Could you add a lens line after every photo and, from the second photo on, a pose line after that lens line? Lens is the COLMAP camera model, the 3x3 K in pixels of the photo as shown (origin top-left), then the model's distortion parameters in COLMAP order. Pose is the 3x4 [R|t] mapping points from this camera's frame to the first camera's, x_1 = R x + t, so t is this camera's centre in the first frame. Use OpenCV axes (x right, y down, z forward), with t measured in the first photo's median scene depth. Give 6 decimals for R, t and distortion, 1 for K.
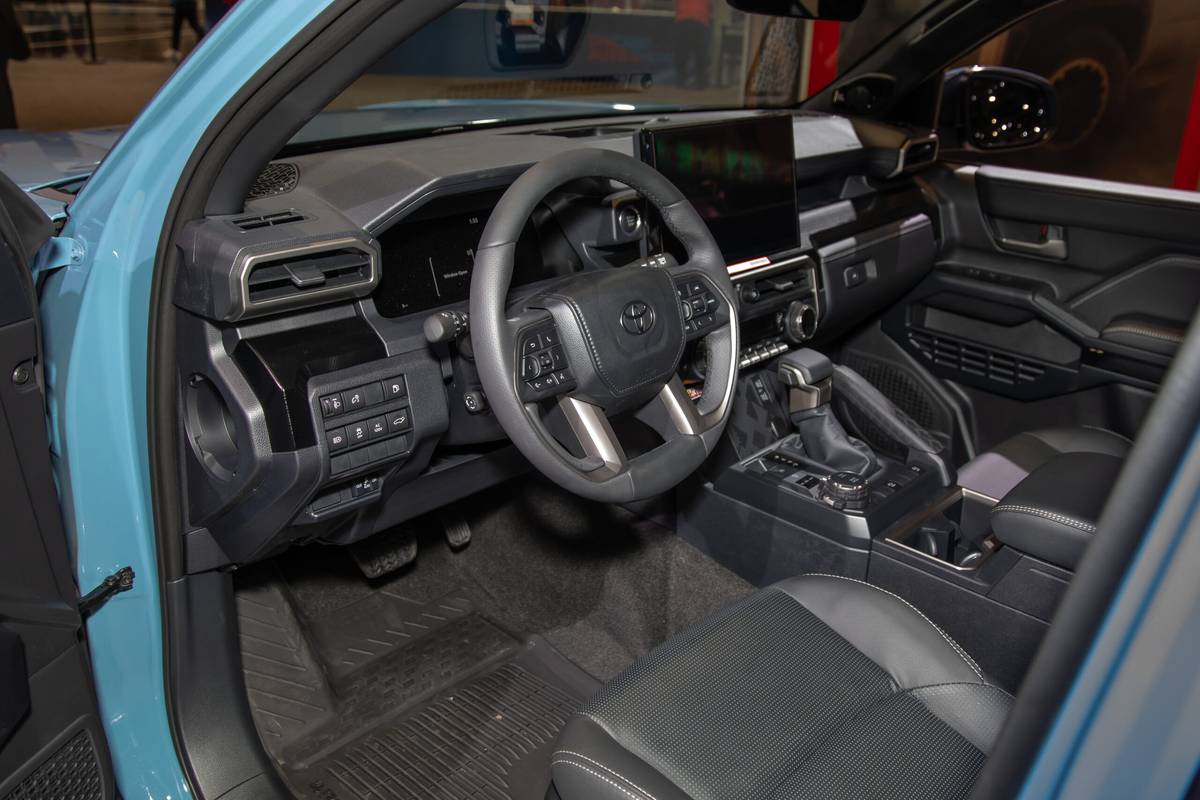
lens RADIAL K [[1099.0, 0, 601.1], [0, 1099.0, 380.4], [0, 0, 1]] dist [-0.002787, 0.000269]
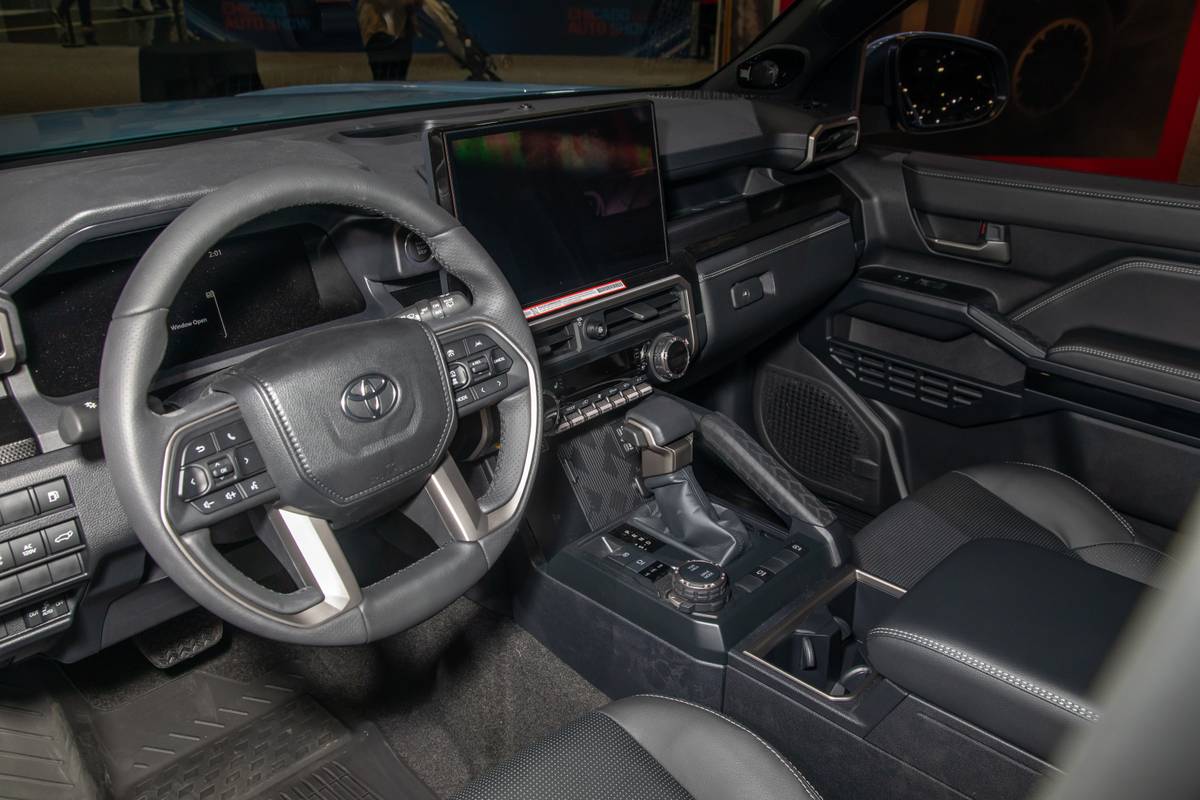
lens RADIAL K [[1007.1, 0, 600.0], [0, 1007.1, 400.0], [0, 0, 1]] dist [0.002137, 0.010971]
pose [[0.999400, -0.014599, -0.031403, 0.162787], [0.016657, 0.997661, 0.066296, -0.076296], [0.030362, -0.066779, 0.997306, 0.260120]]
